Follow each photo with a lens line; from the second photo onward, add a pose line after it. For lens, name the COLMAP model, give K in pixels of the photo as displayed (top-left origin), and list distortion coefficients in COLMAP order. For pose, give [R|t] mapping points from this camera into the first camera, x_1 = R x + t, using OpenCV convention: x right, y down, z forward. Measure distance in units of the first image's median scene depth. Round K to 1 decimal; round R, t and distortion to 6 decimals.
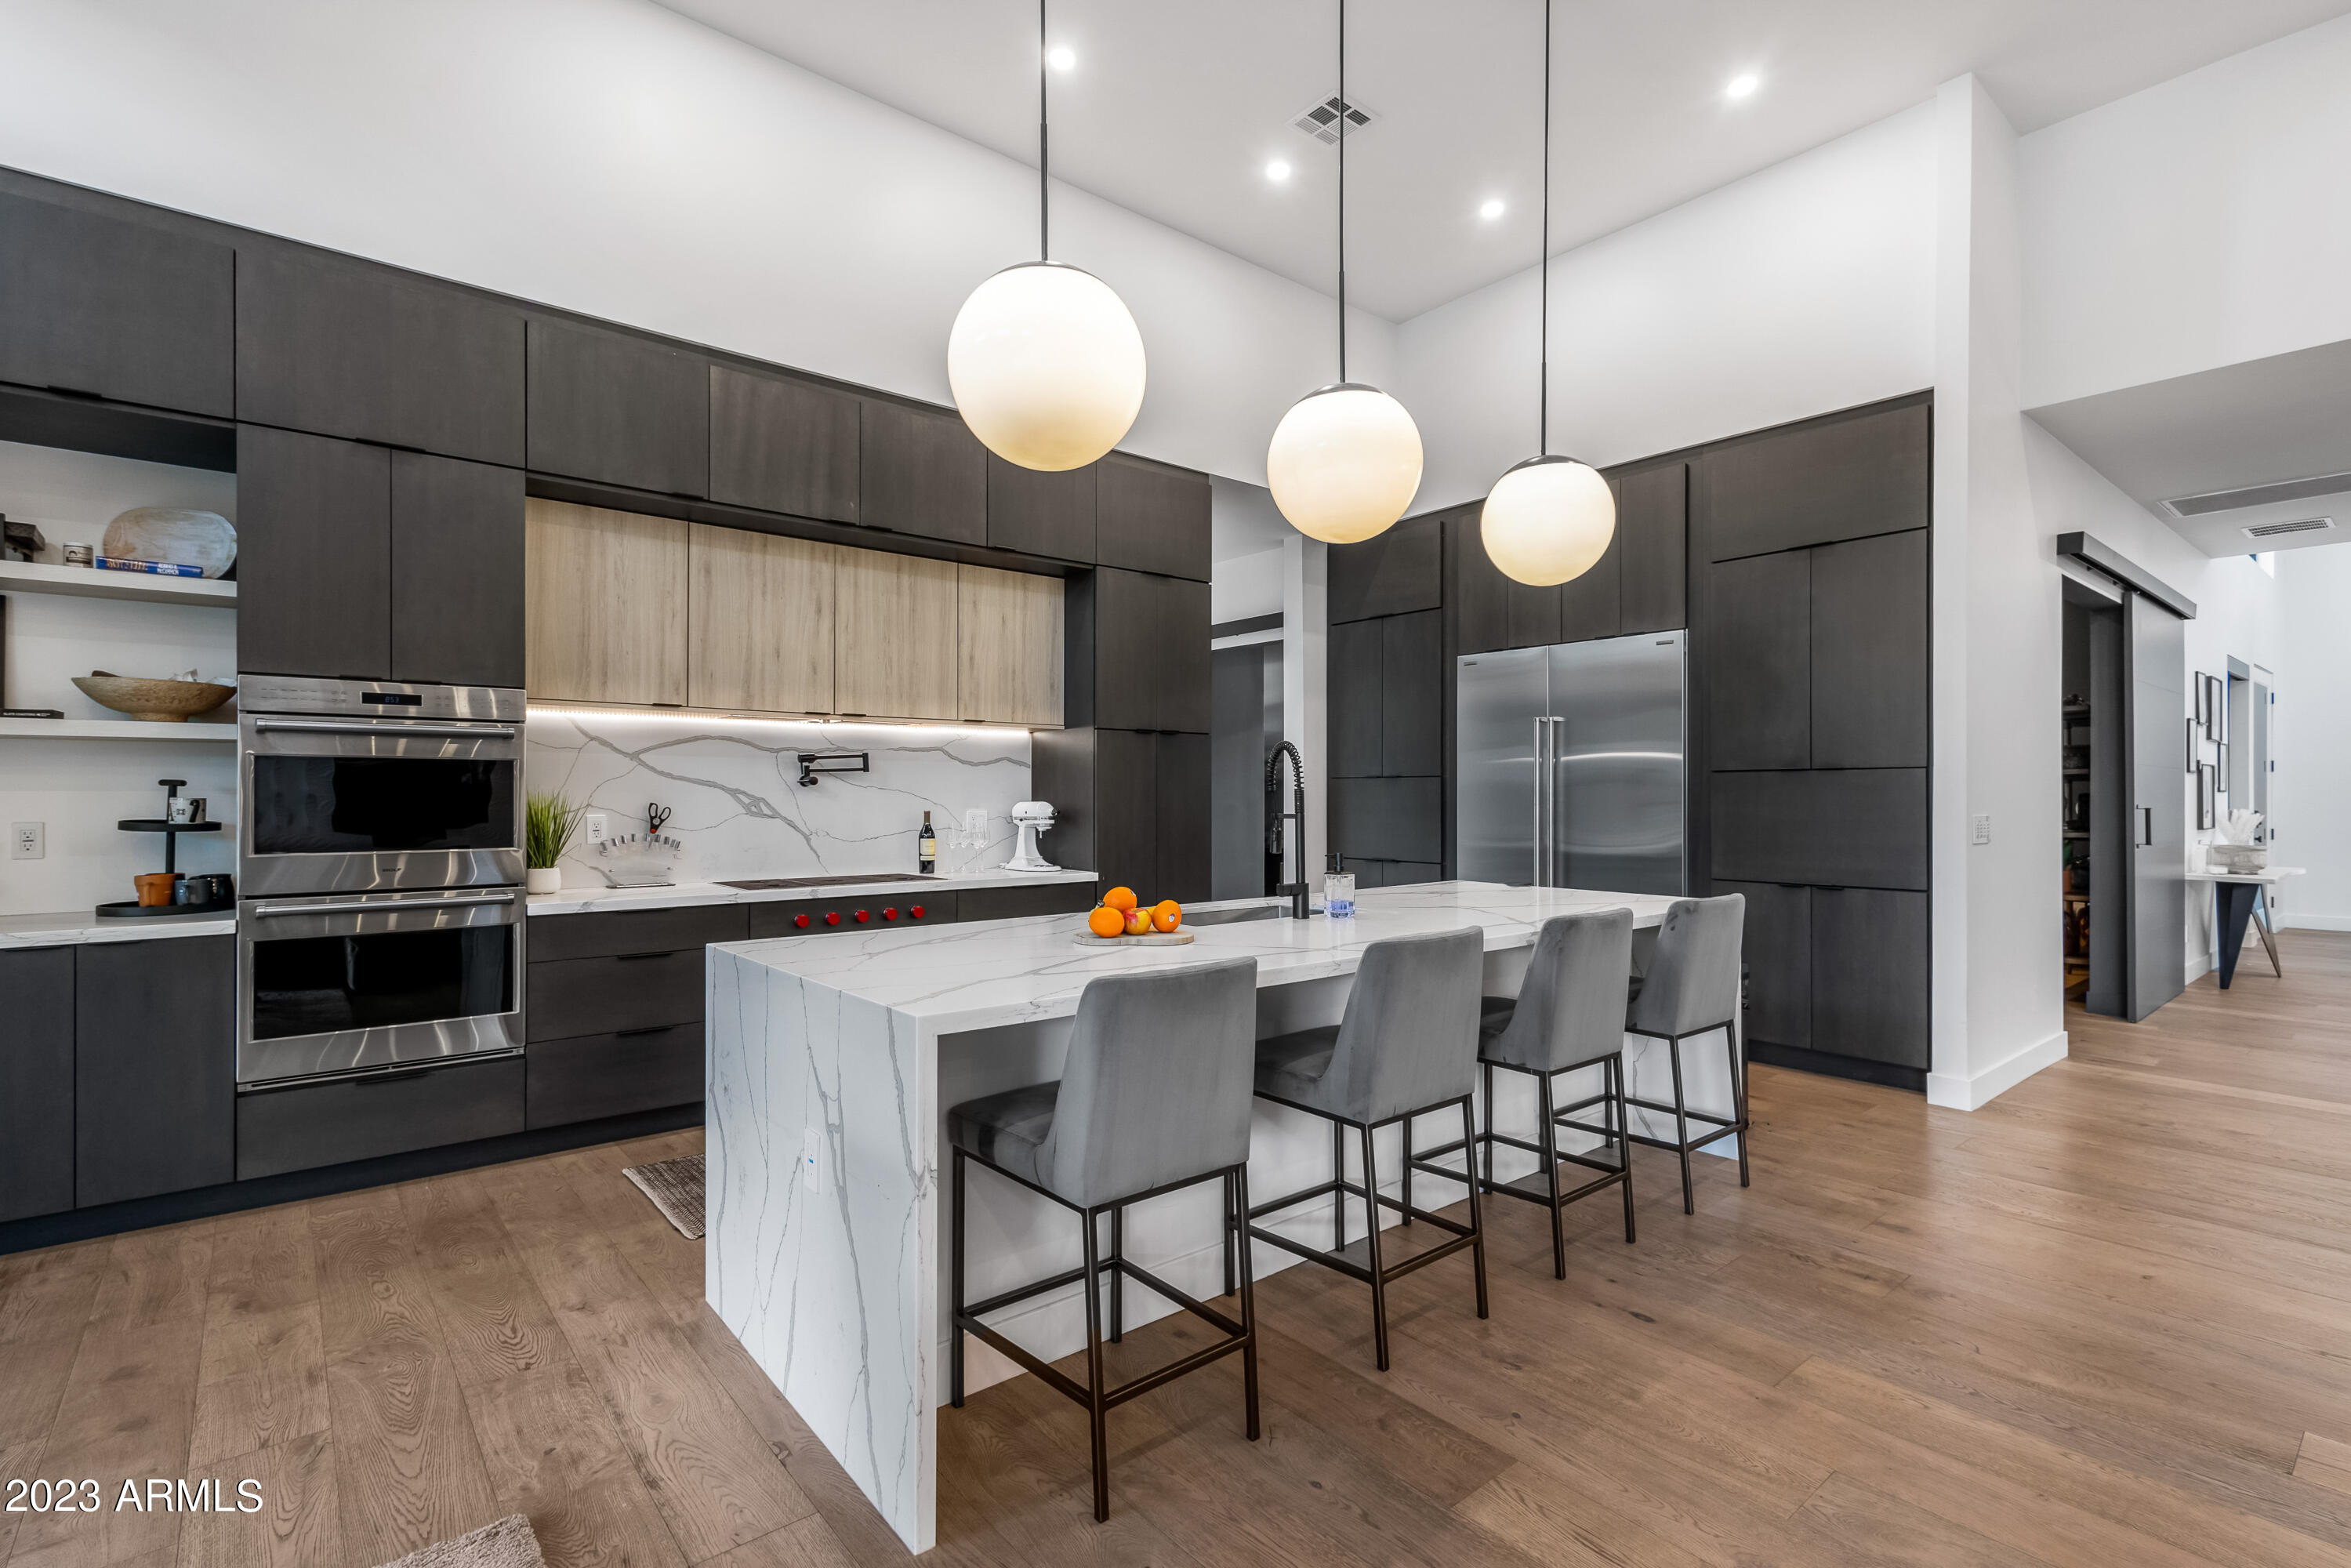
lens RADIAL K [[1106.8, 0, 1183.2], [0, 1106.8, 783.9], [0, 0, 1]] dist [0.011701, -0.004063]
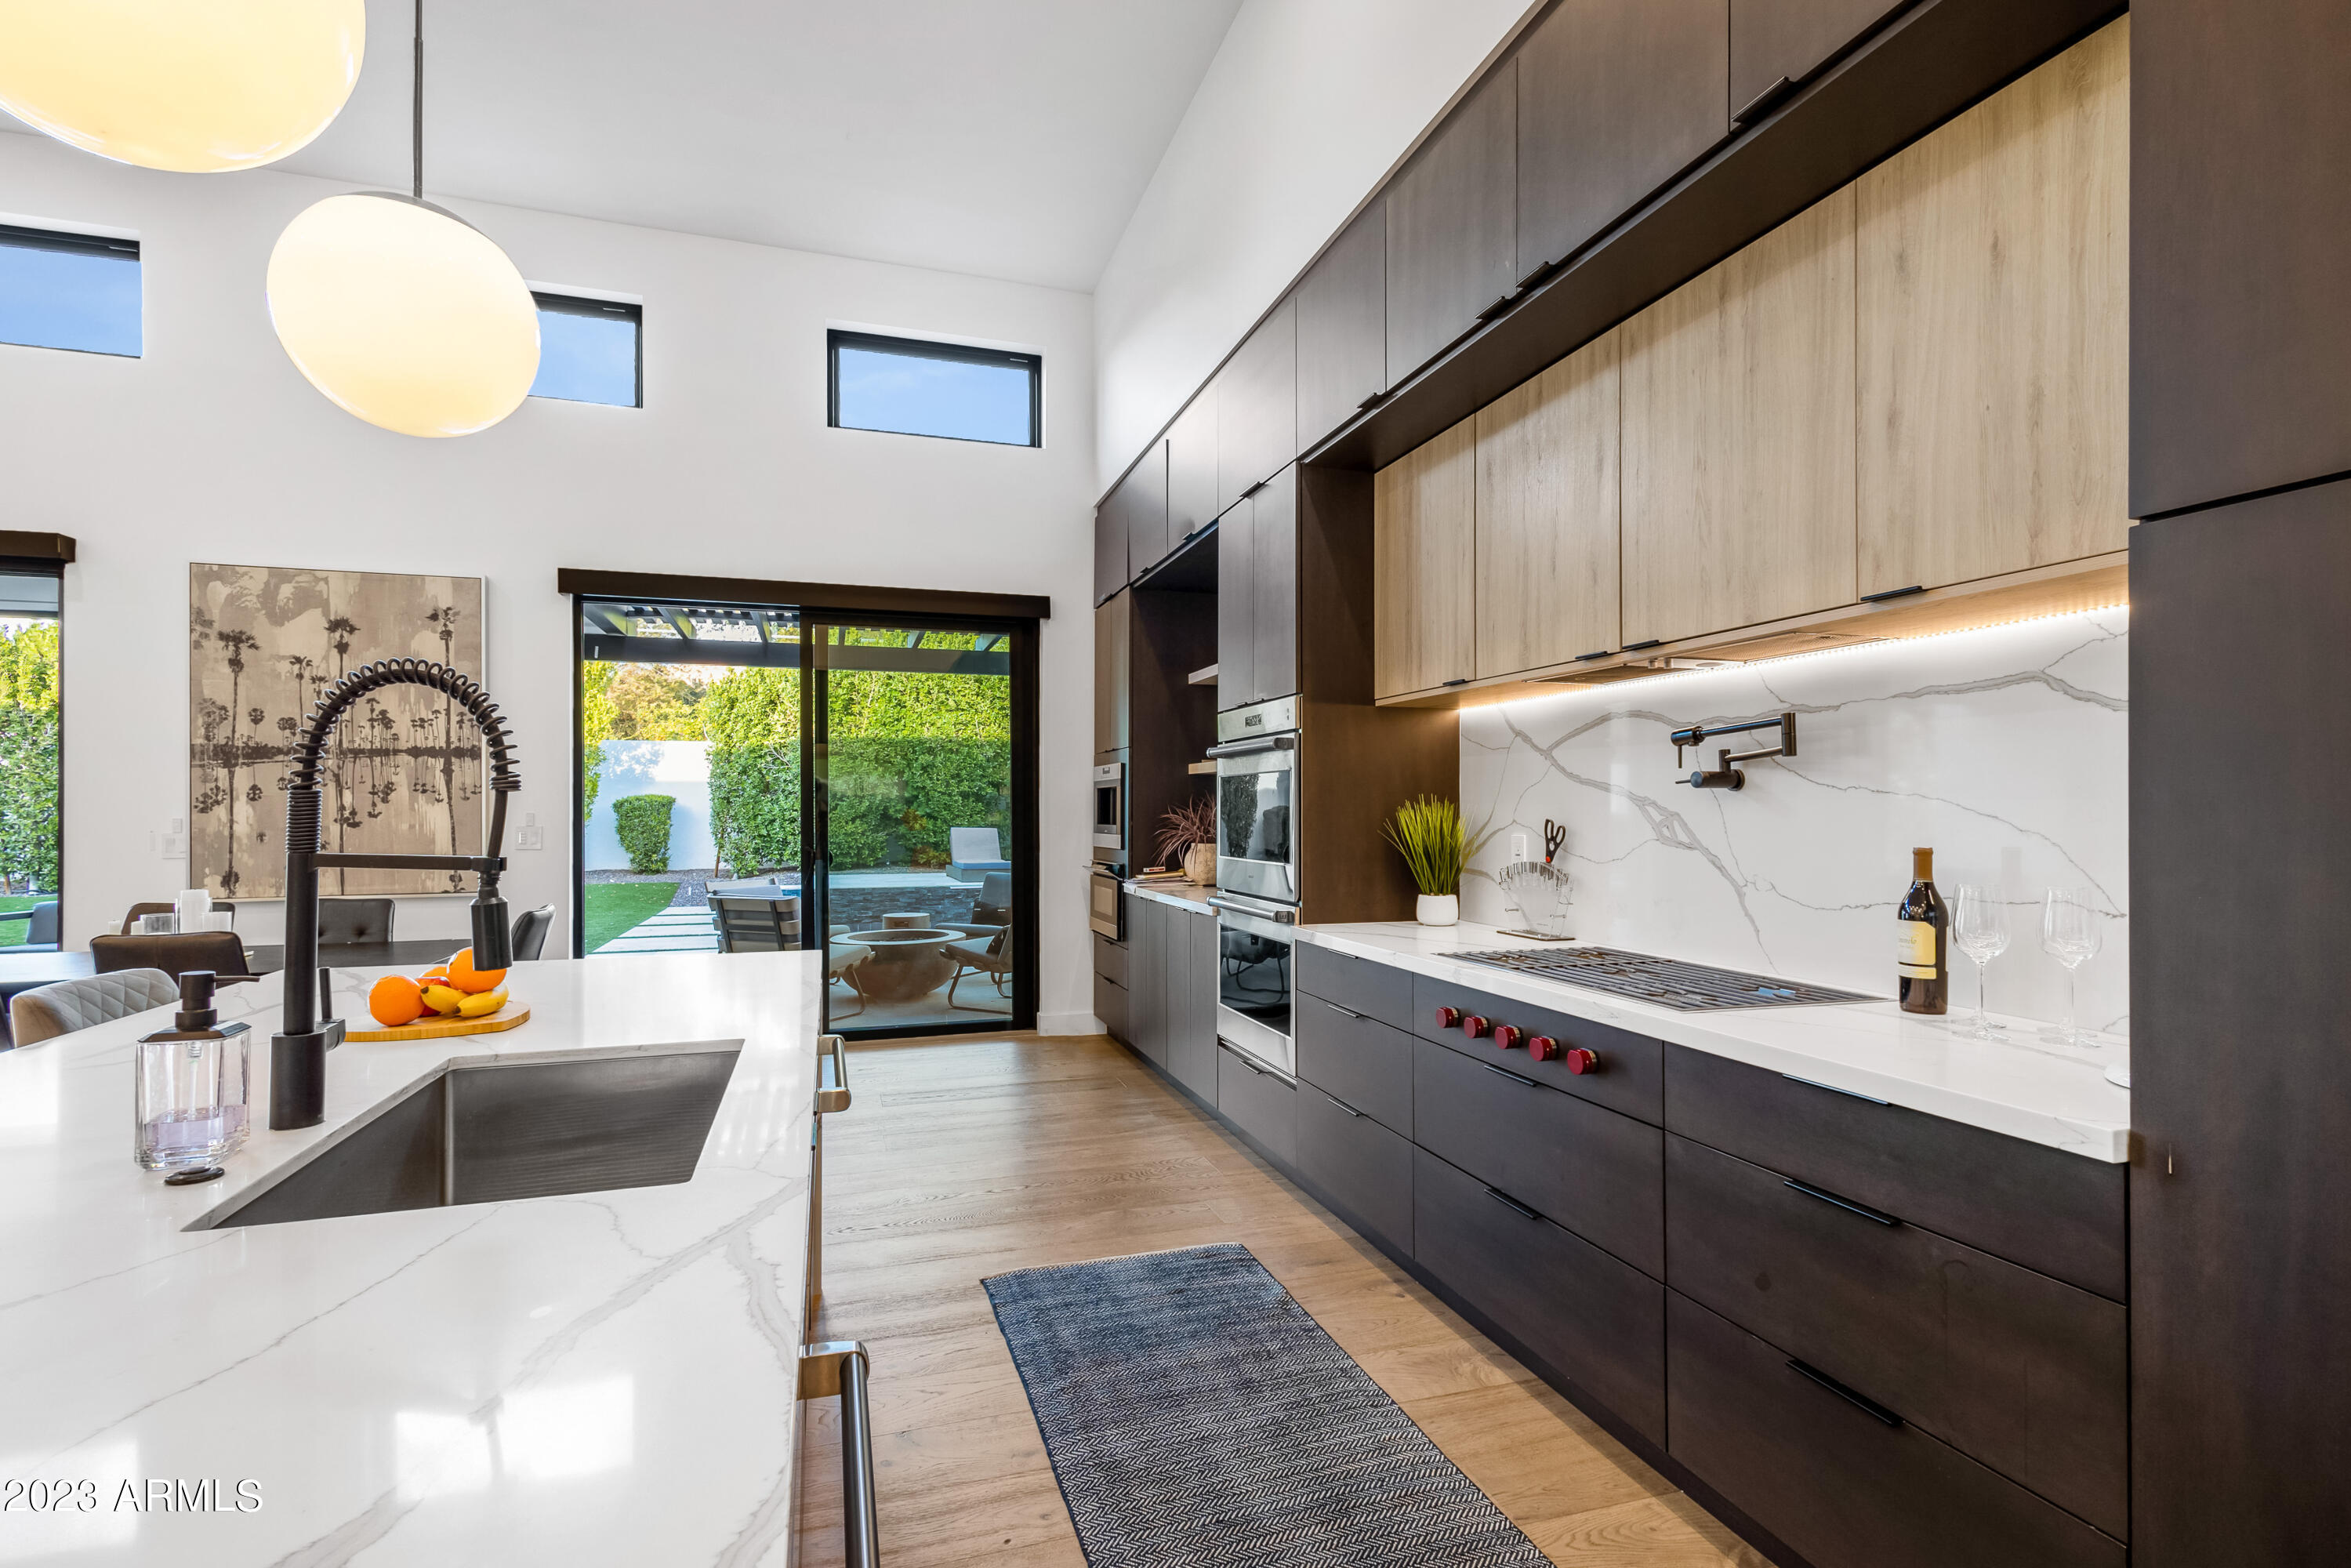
lens RADIAL K [[1106.8, 0, 1198.5], [0, 1106.8, 804.5], [0, 0, 1]] dist [0.011701, -0.004063]
pose [[-0.361708, -0.003817, -0.932284, 0.244495], [0.011714, 0.999894, -0.008639, 0.011109], [0.932218, -0.014046, -0.361625, 1.013118]]
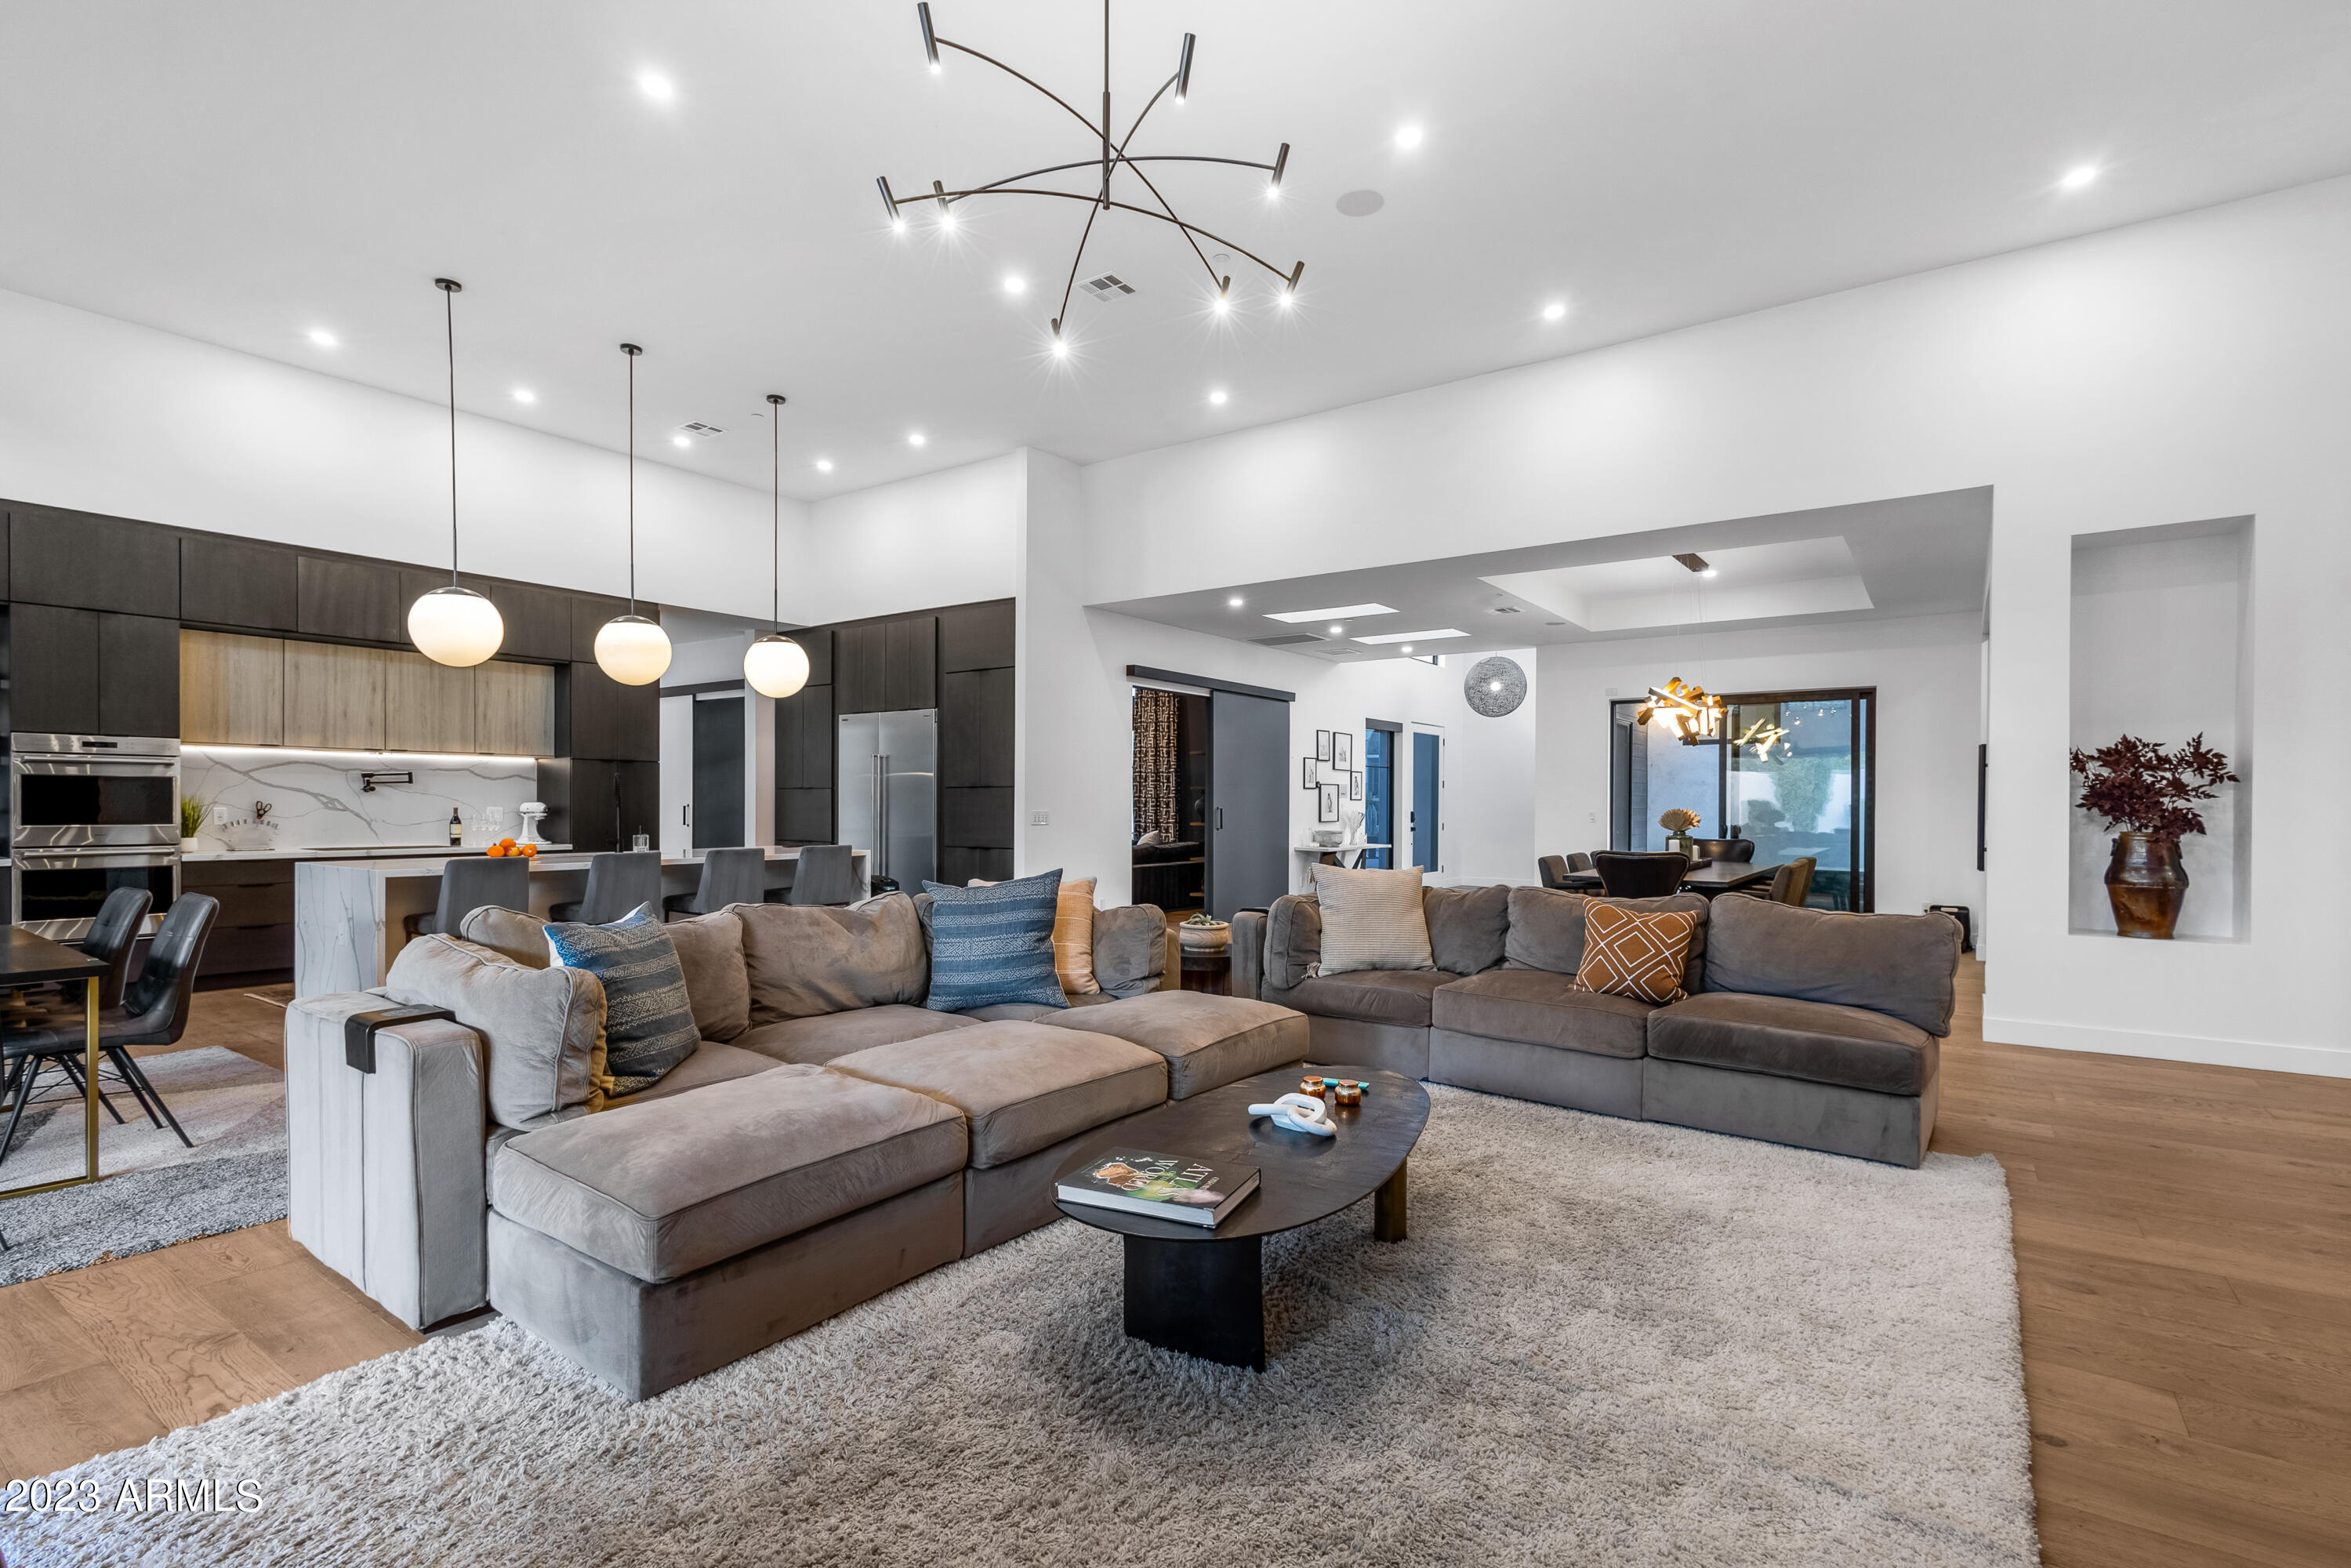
lens RADIAL K [[1106.8, 0, 1188.4], [0, 1106.8, 803.4], [0, 0, 1]] dist [0.011701, -0.004063]
pose [[0.965680, 0.003288, 0.259713, 0.437556], [-0.005816, 0.999943, 0.008965, -0.003085], [-0.259669, -0.010168, 0.965644, -0.980789]]
